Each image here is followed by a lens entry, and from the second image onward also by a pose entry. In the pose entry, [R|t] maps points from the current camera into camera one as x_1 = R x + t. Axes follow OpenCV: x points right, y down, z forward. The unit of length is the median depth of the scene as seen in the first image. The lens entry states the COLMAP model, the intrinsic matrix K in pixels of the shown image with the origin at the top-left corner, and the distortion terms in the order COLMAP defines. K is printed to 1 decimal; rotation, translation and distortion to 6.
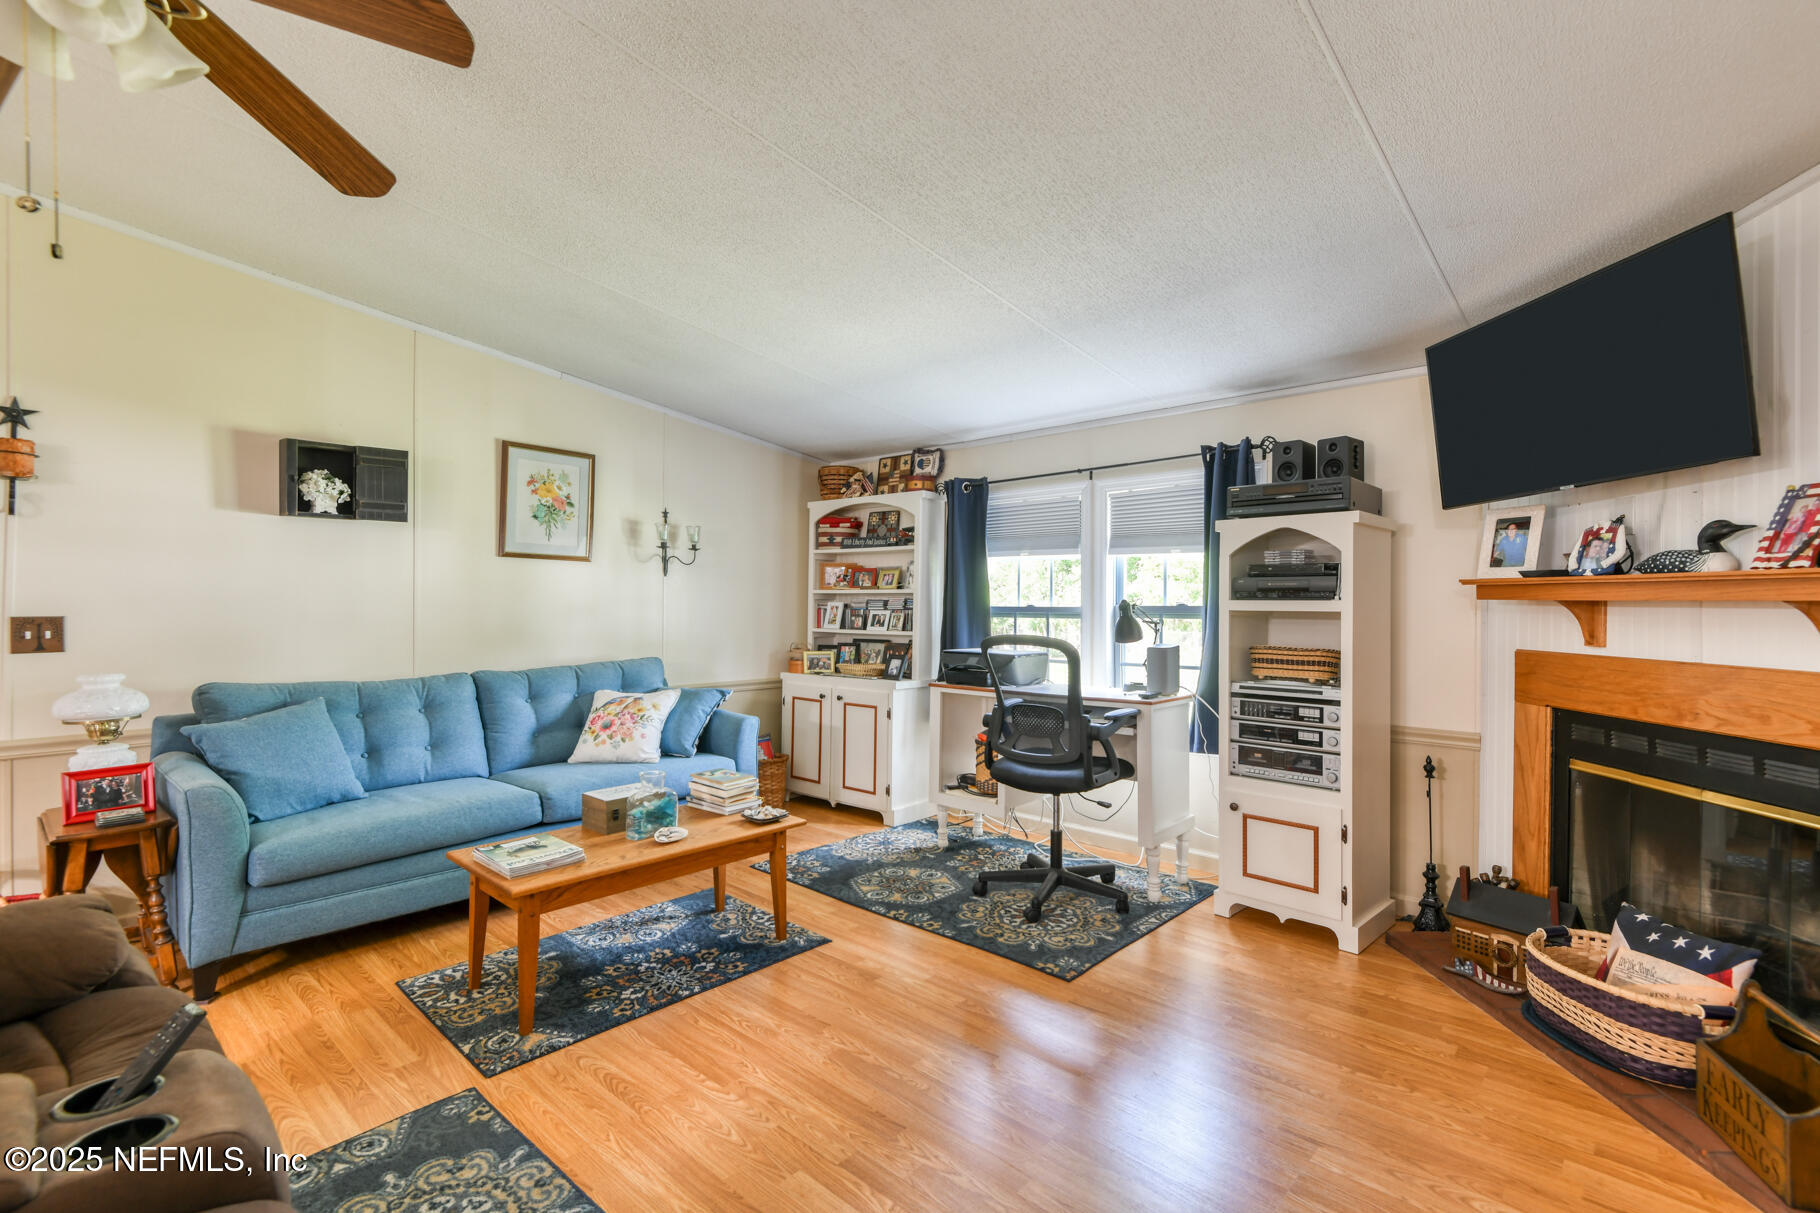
lens RADIAL K [[866.5, 0, 888.4], [0, 866.5, 603.3], [0, 0, 1]] dist [0.014770, -0.020087]
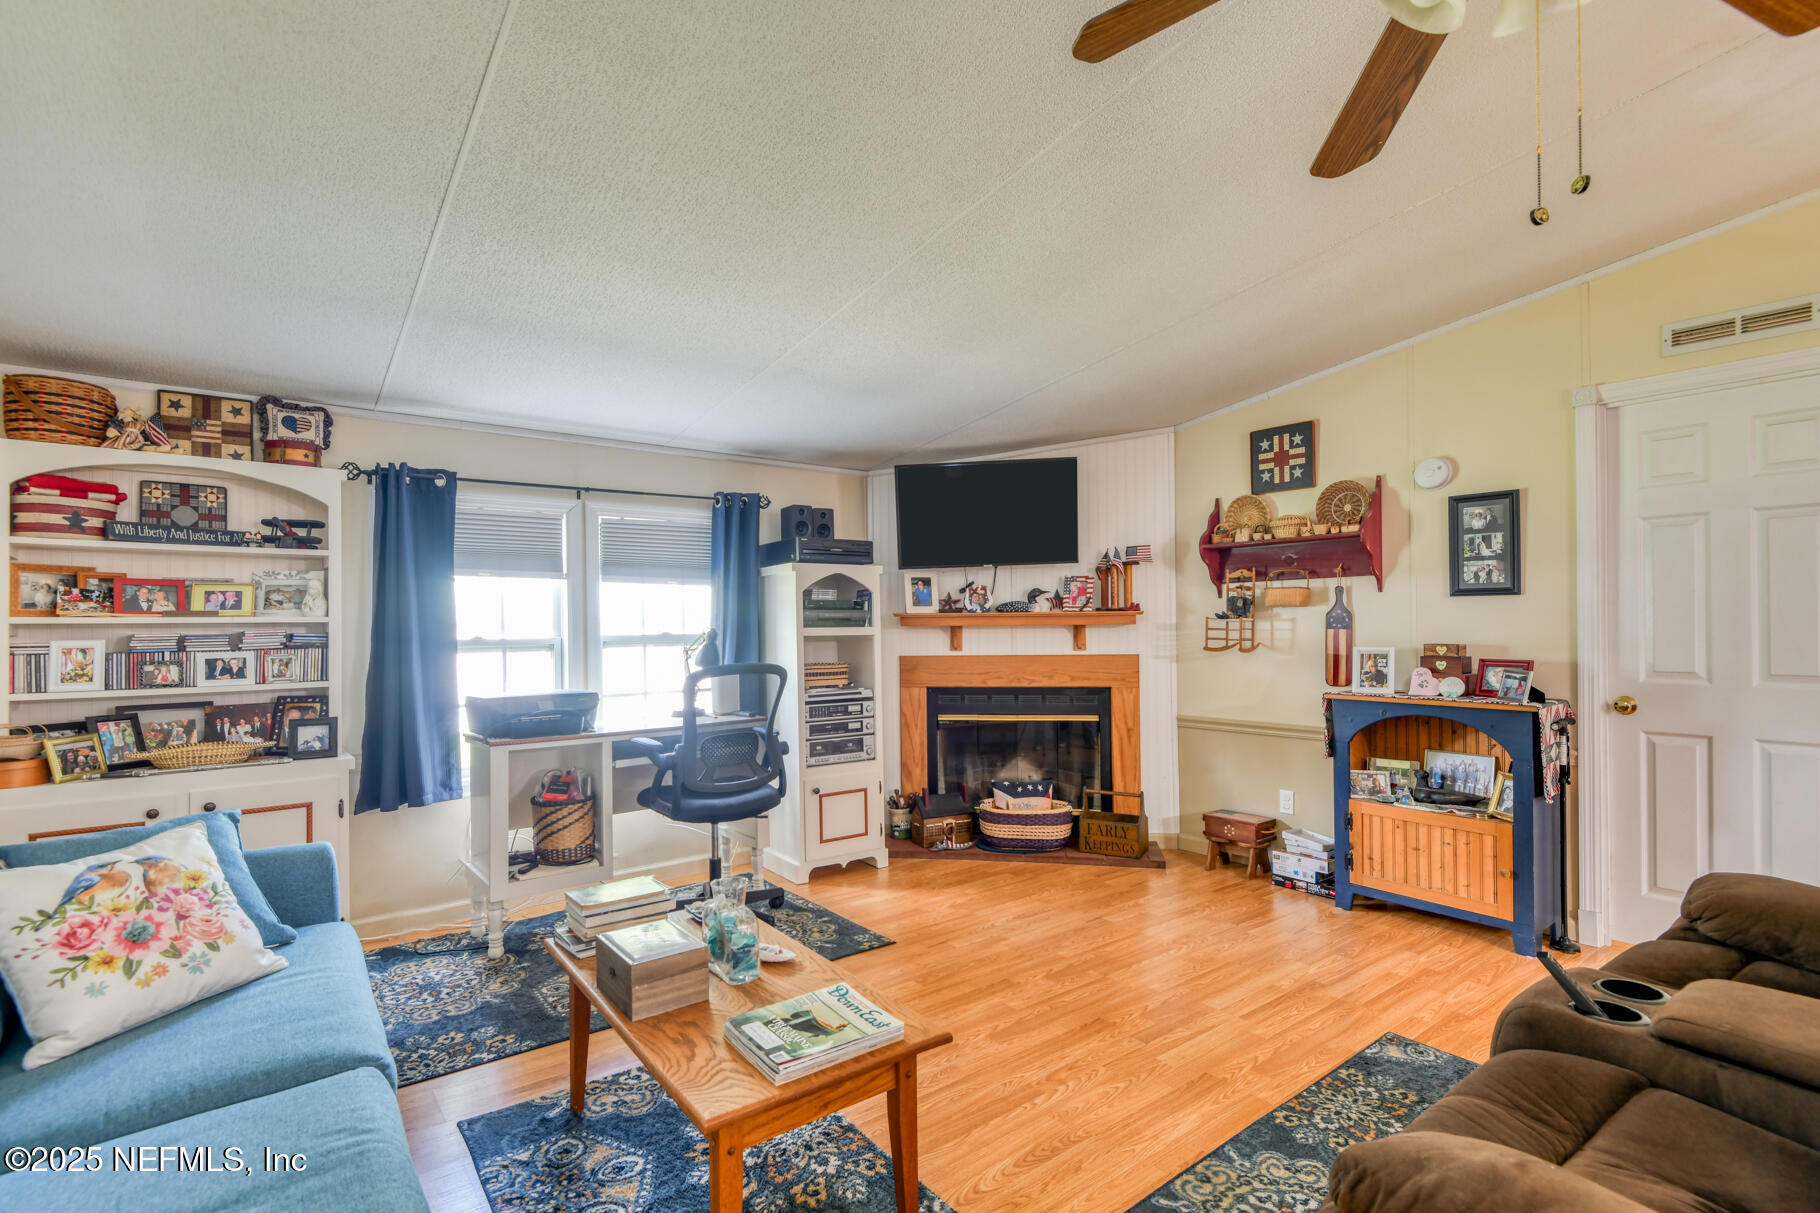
lens RADIAL K [[901.9, 0, 916.1], [0, 901.9, 621.6], [0, 0, 1]] dist [-0.000409, -0.000566]
pose [[0.111583, 0.001866, 0.993753, -0.744874], [0.015277, 0.999877, -0.003593, -0.004122], [-0.993638, 0.015582, 0.111540, 0.593254]]
